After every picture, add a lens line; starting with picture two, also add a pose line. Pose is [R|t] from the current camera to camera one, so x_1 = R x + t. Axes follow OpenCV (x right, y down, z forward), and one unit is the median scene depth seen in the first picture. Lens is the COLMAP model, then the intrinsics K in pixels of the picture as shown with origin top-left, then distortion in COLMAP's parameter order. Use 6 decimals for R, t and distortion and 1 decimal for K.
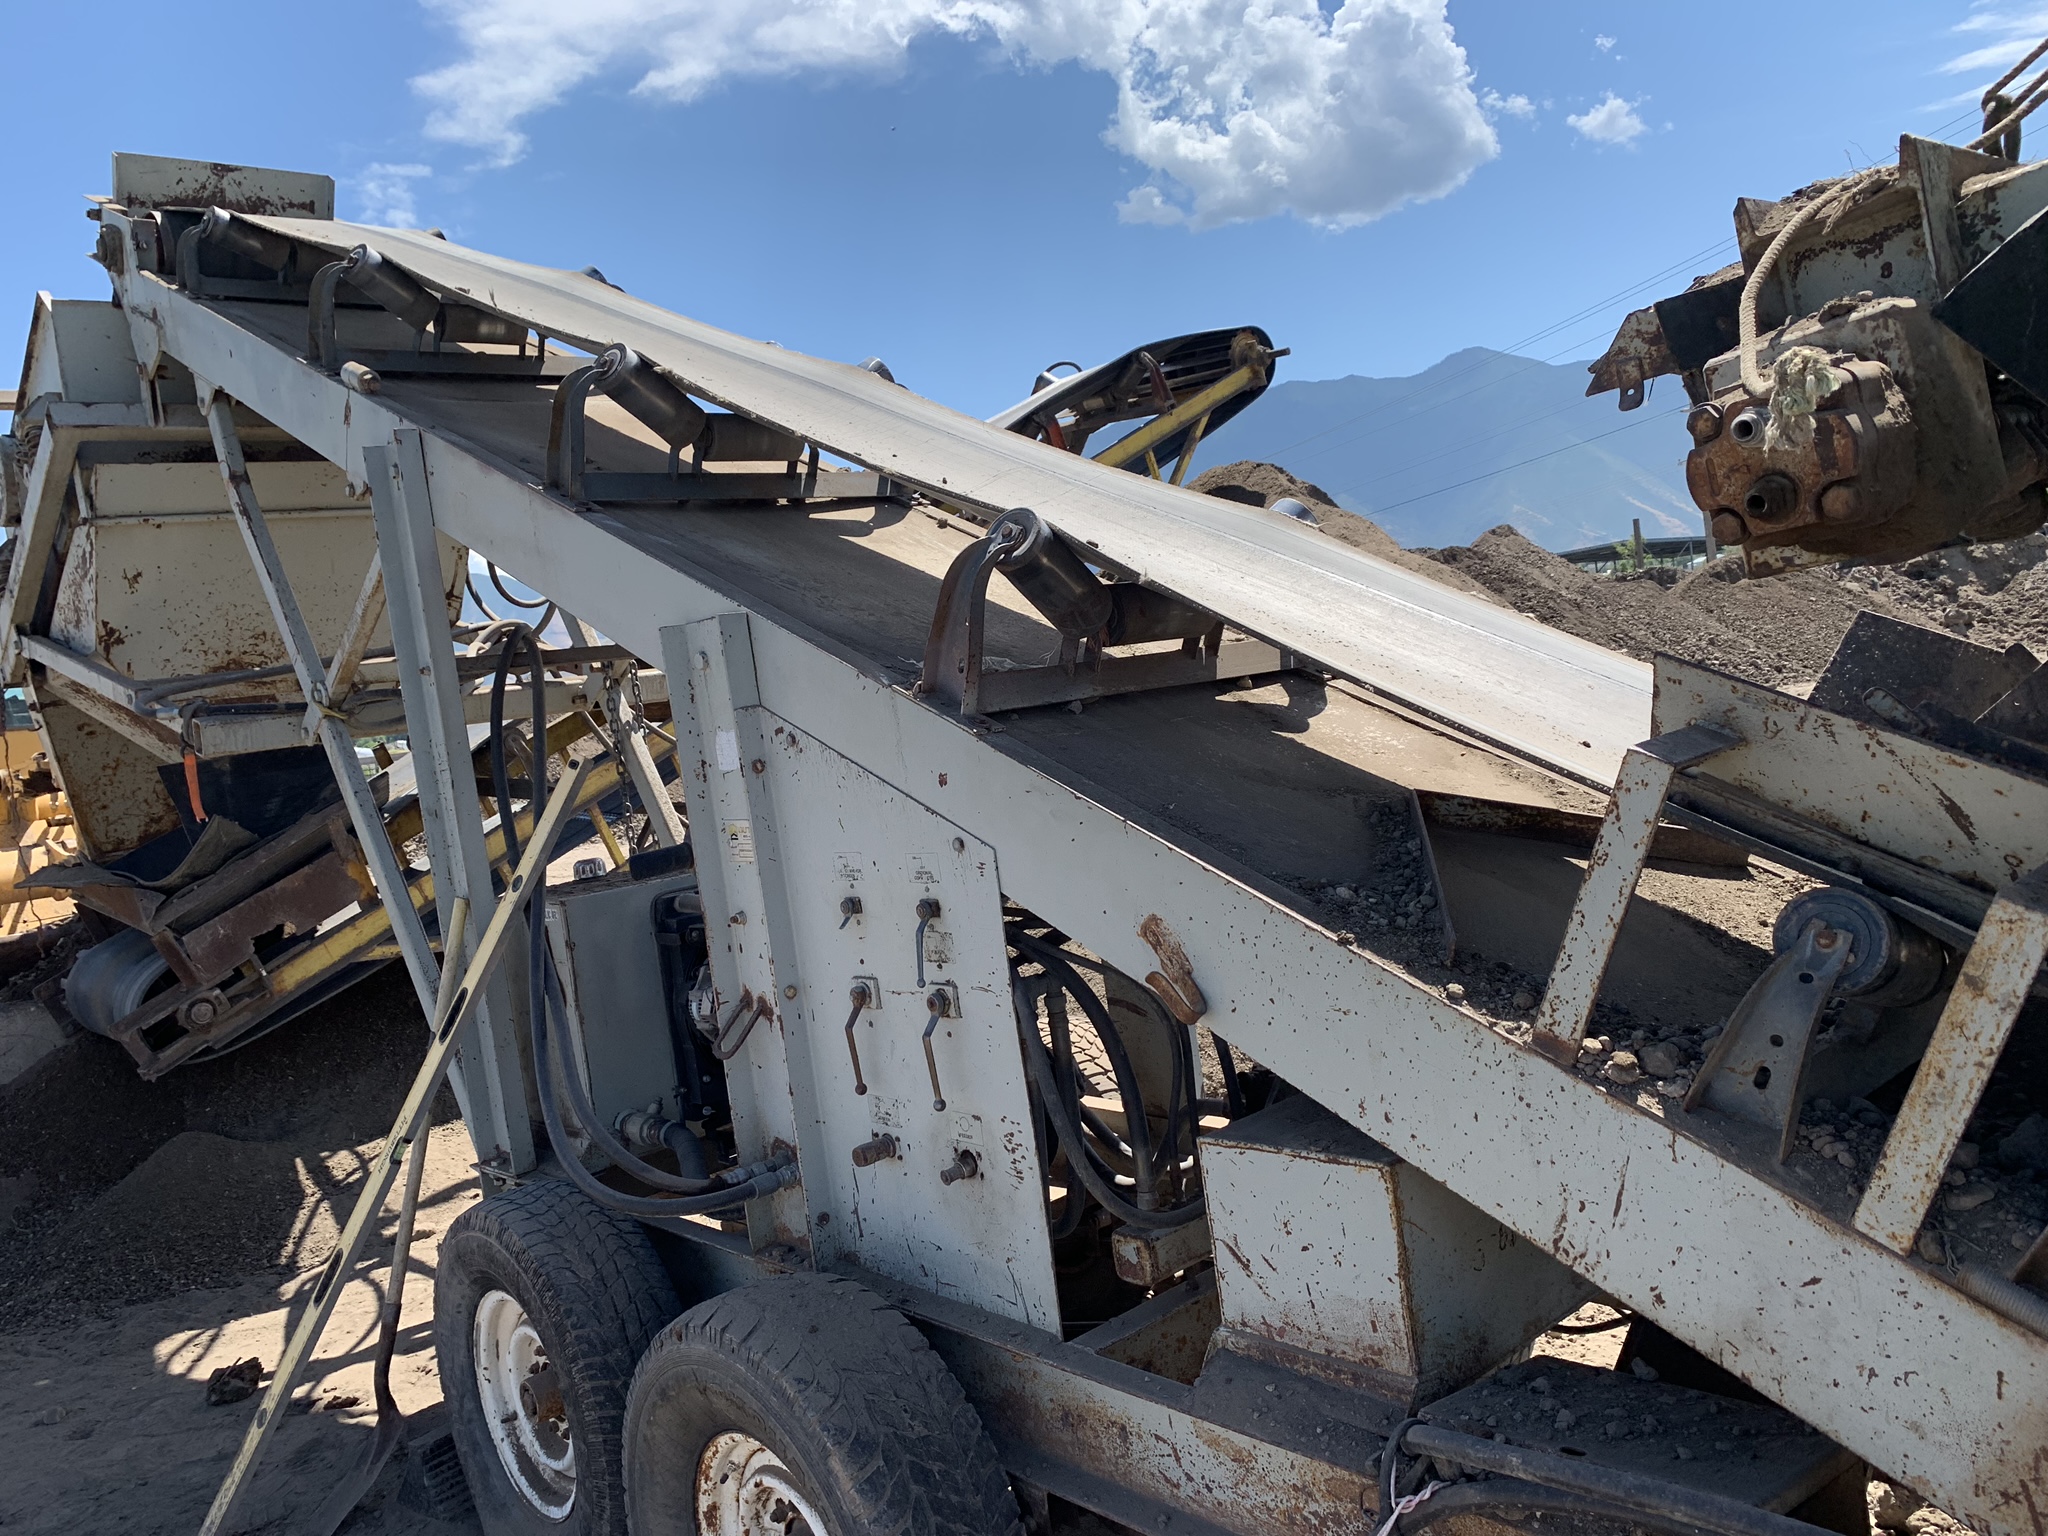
lens RADIAL K [[1536.3, 0, 1024.8], [0, 1536.3, 774.4], [0, 0, 1]] dist [0.017724, -0.005726]
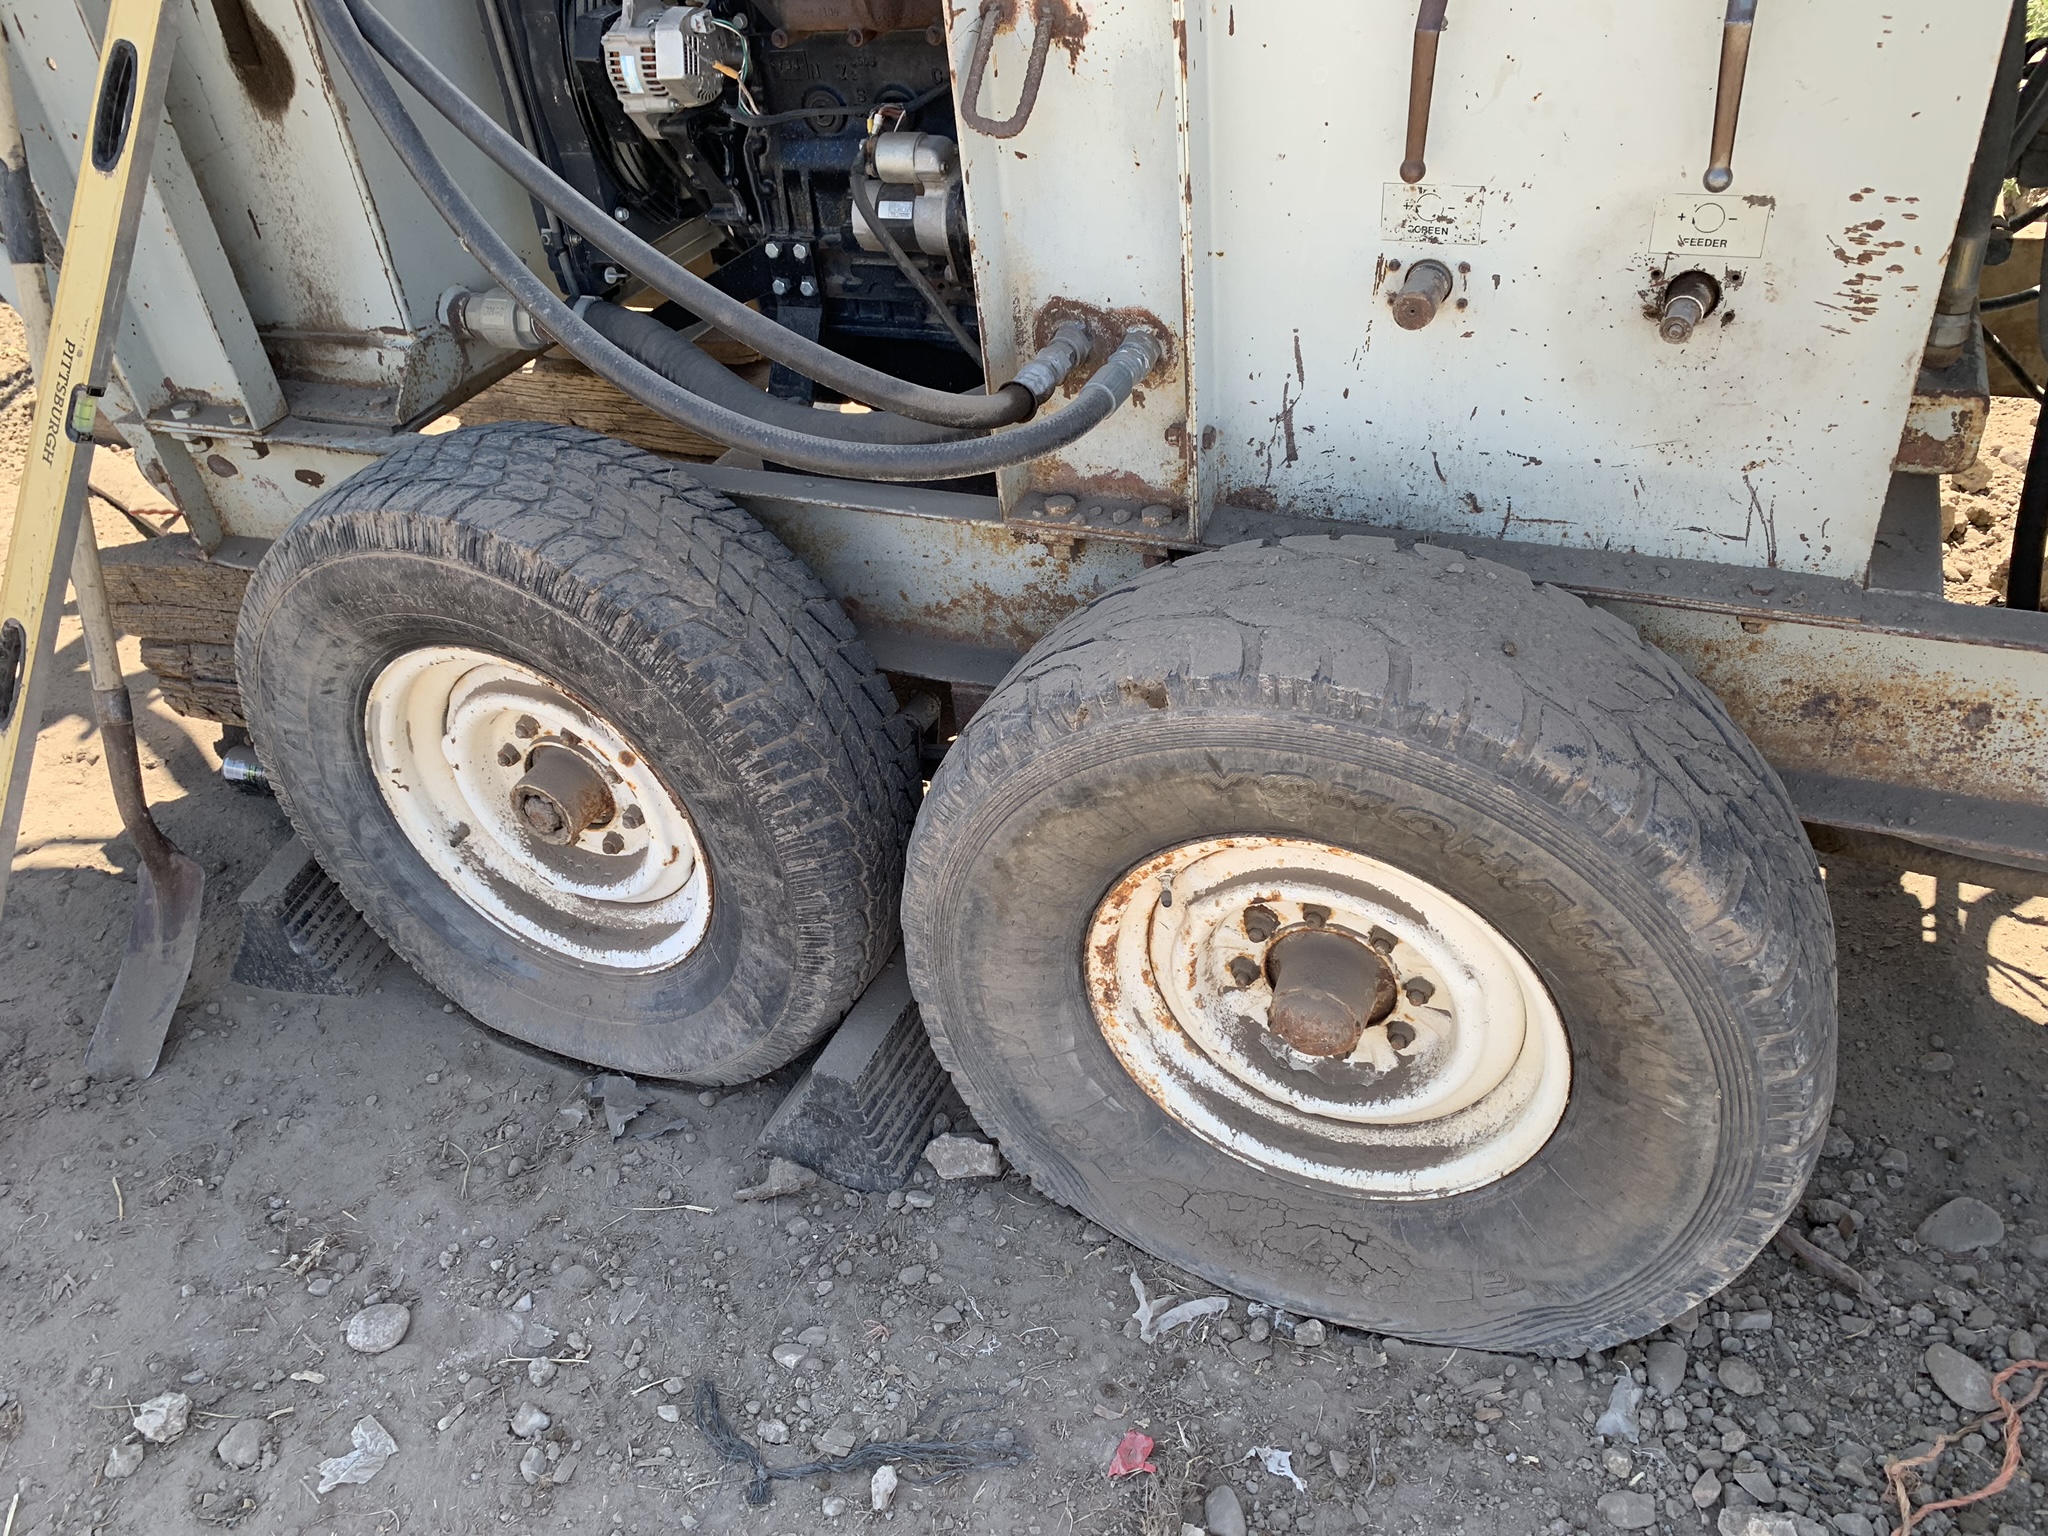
lens RADIAL K [[1567.7, 0, 1024.0], [0, 1567.7, 768.0], [0, 0, 1]] dist [0.009365, 0.006443]
pose [[0.913057, -0.203827, 0.353245, -0.242929], [-0.003147, 0.862605, 0.505867, 0.066246], [-0.407820, -0.462997, 0.786966, 0.323223]]
